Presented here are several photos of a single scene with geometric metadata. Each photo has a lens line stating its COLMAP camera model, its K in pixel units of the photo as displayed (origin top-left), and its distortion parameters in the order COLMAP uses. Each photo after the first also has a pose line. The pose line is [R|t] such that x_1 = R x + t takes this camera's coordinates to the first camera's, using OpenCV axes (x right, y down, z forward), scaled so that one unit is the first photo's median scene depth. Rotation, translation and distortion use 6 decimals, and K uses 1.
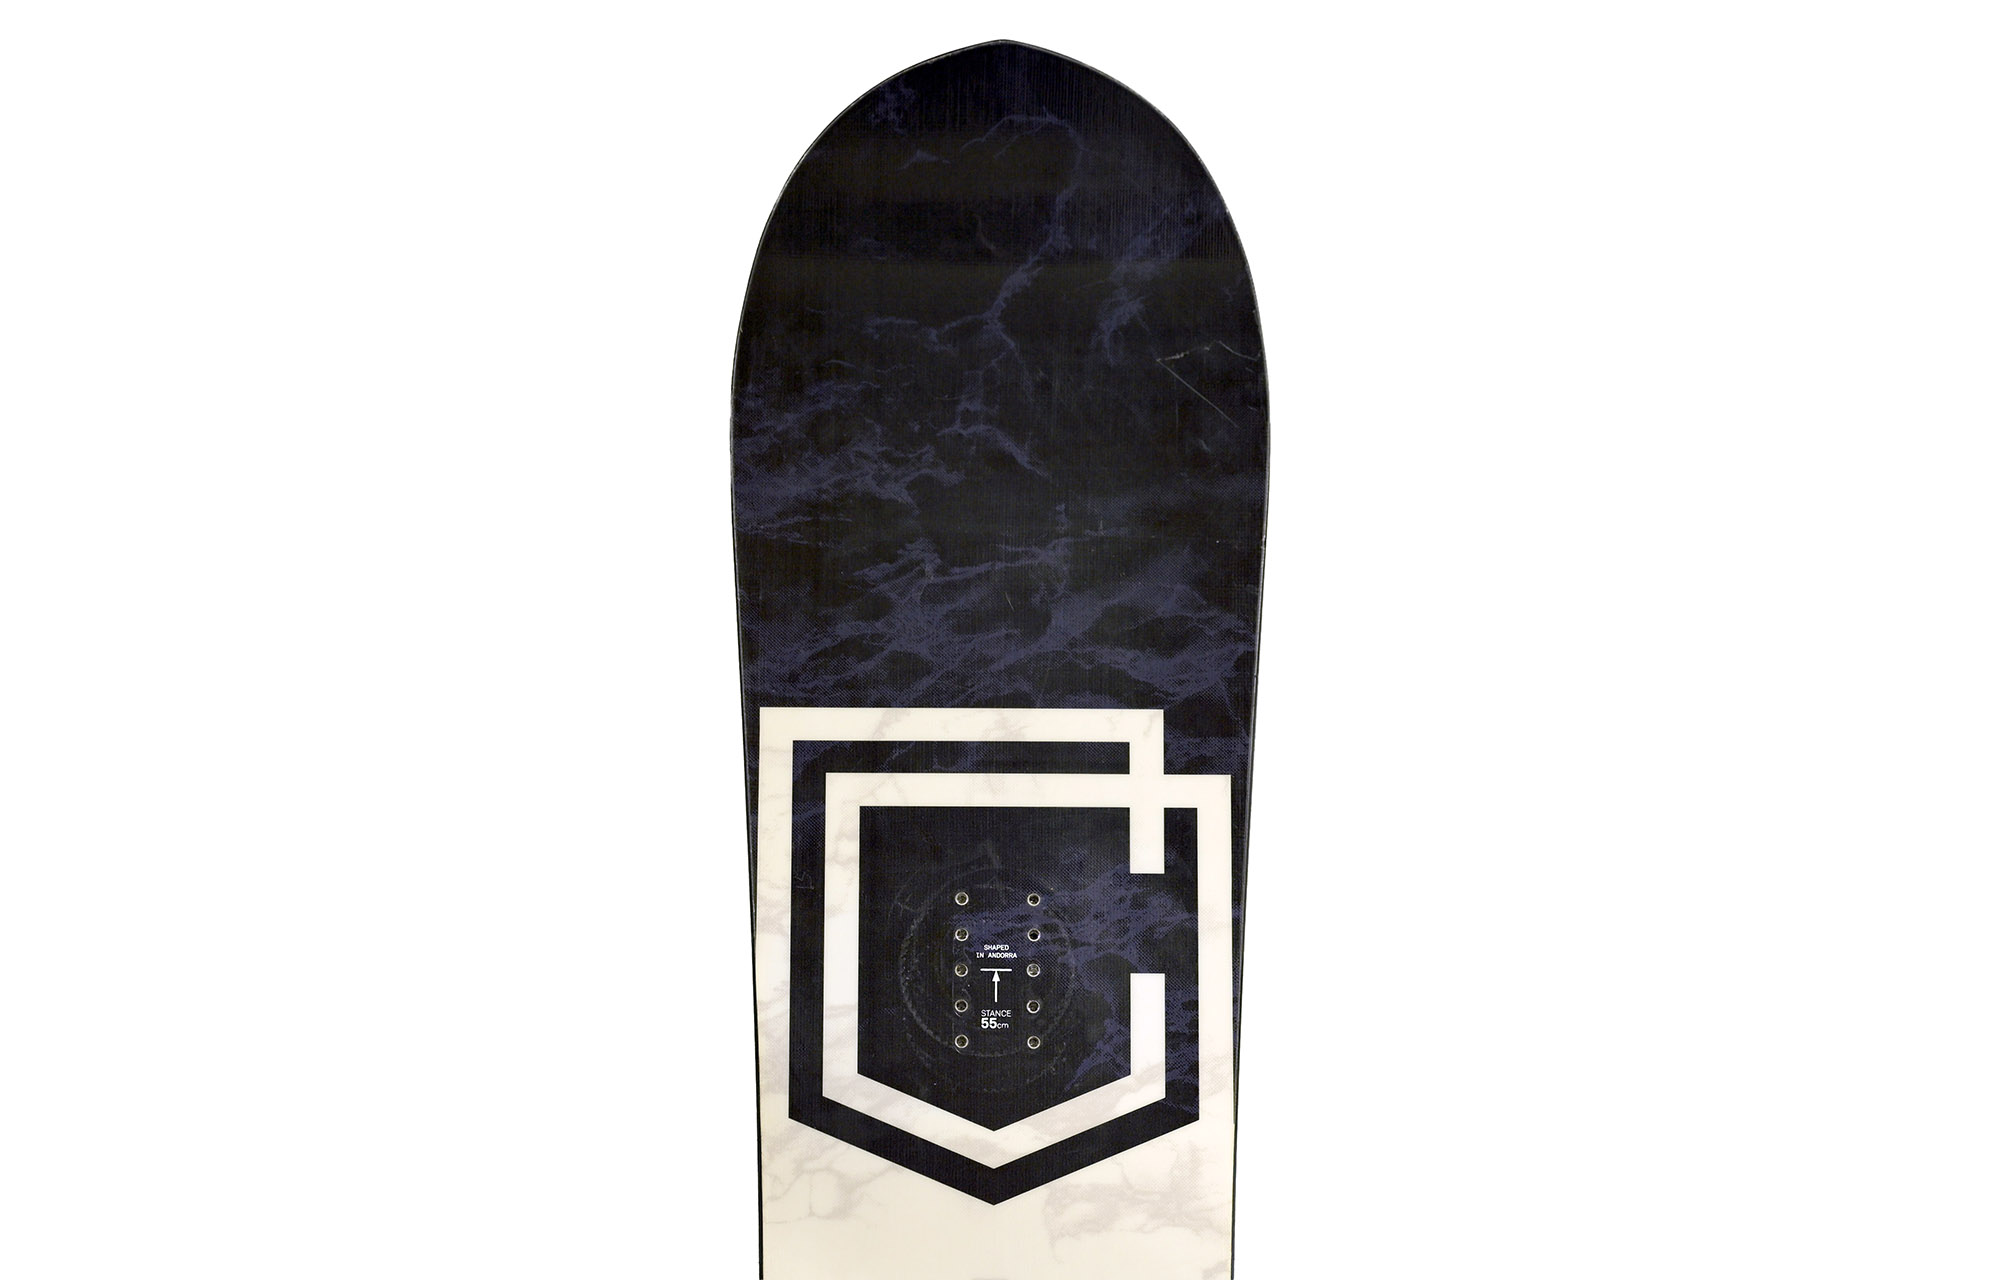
lens RADIAL K [[6765.7, 0, 1001.9], [0, 6765.7, 640.8], [0, 0, 1]] dist [0.105370, 0.000000]
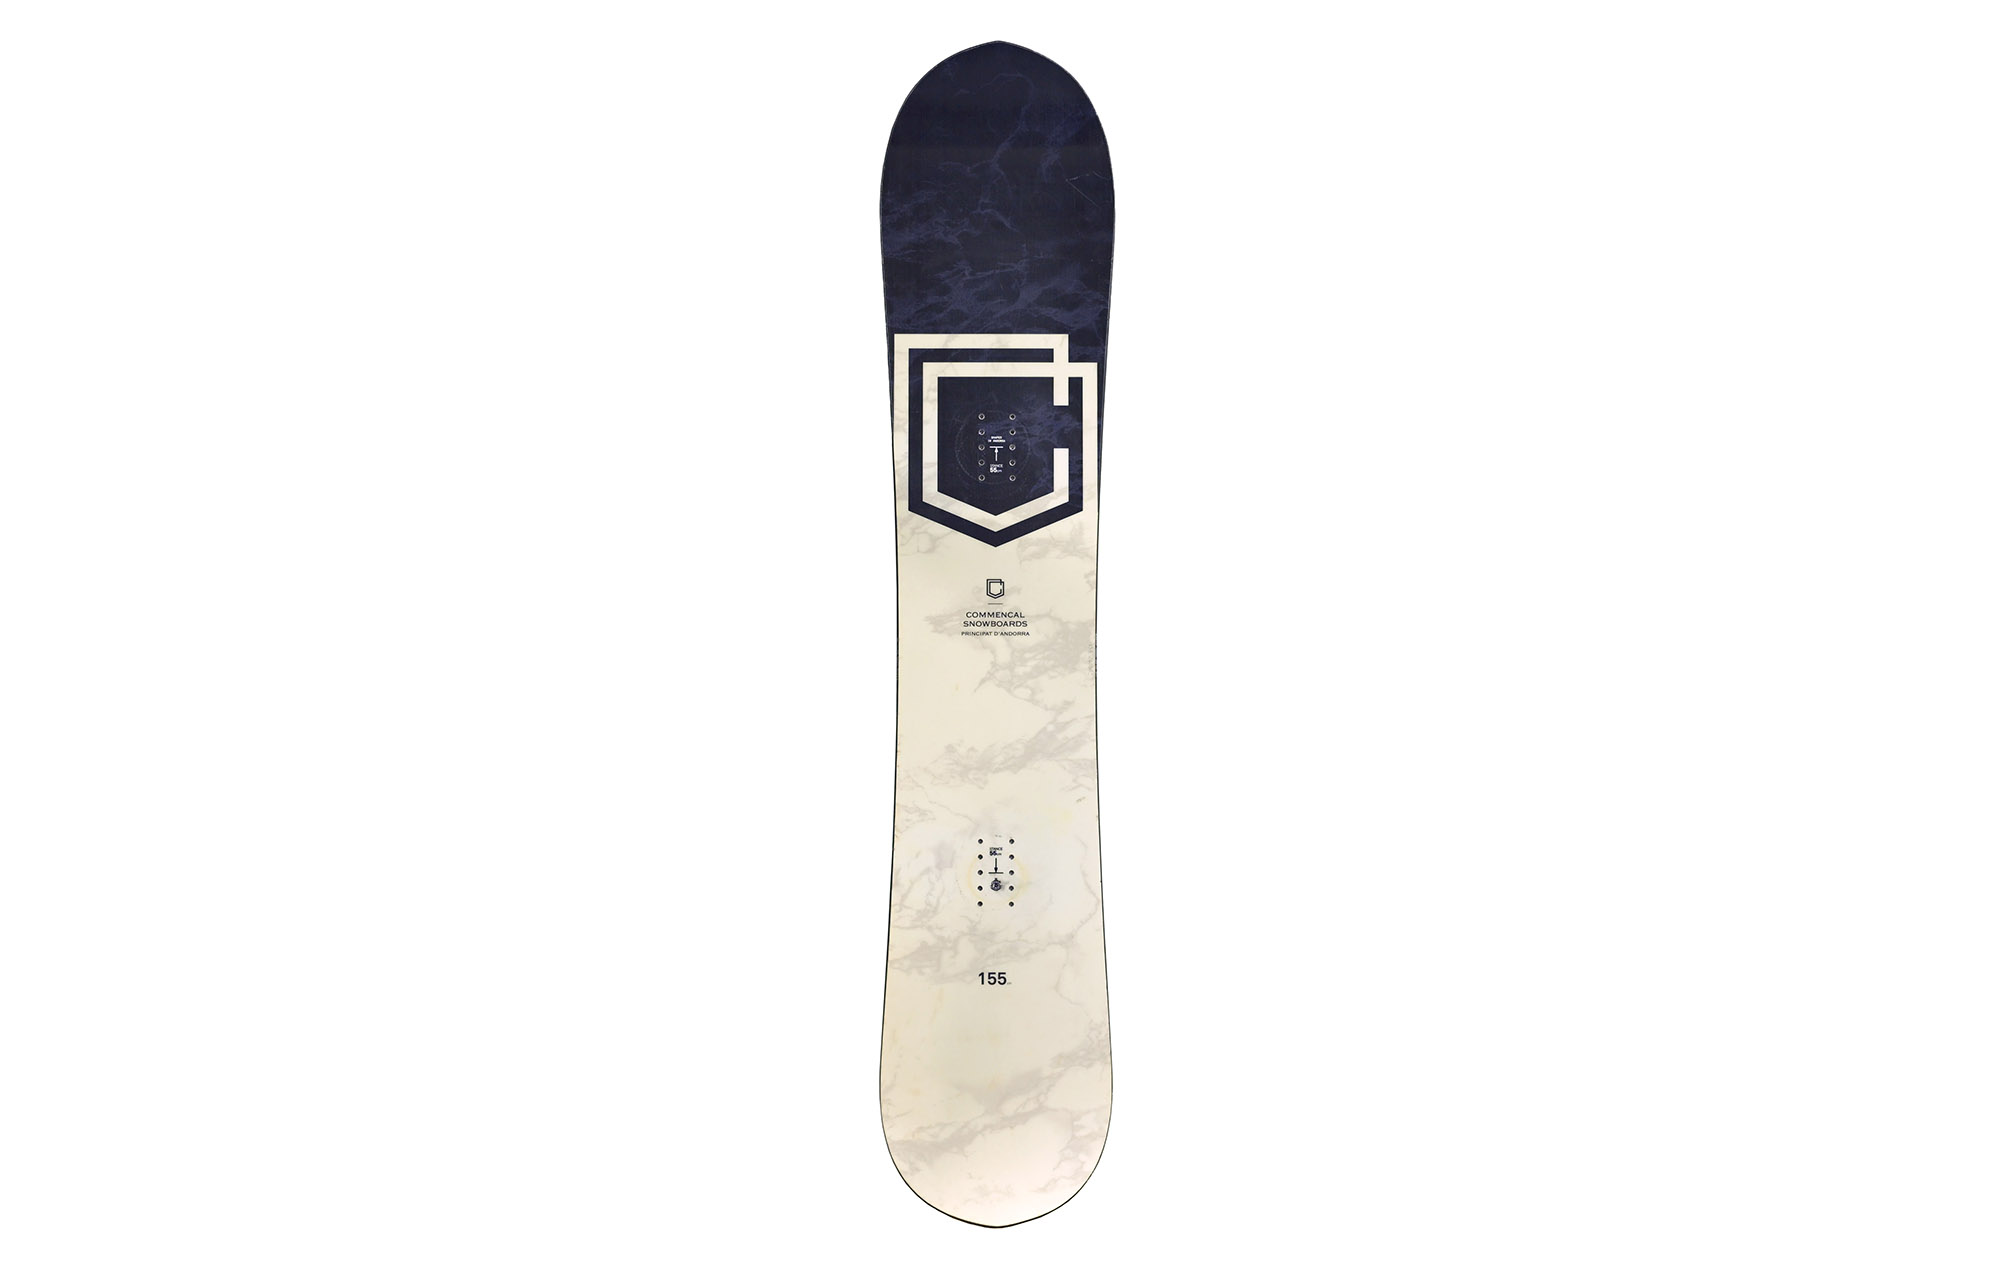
lens RADIAL K [[6765.7, 0, 998.2], [0, 6765.7, 643.4], [0, 0, 1]] dist [0.105370, 0.000000]
pose [[0.999950, -0.003620, -0.009295, 0.020980], [0.004442, 0.995935, 0.089967, -0.092901], [0.008931, -0.090004, 0.995901, -1.316345]]
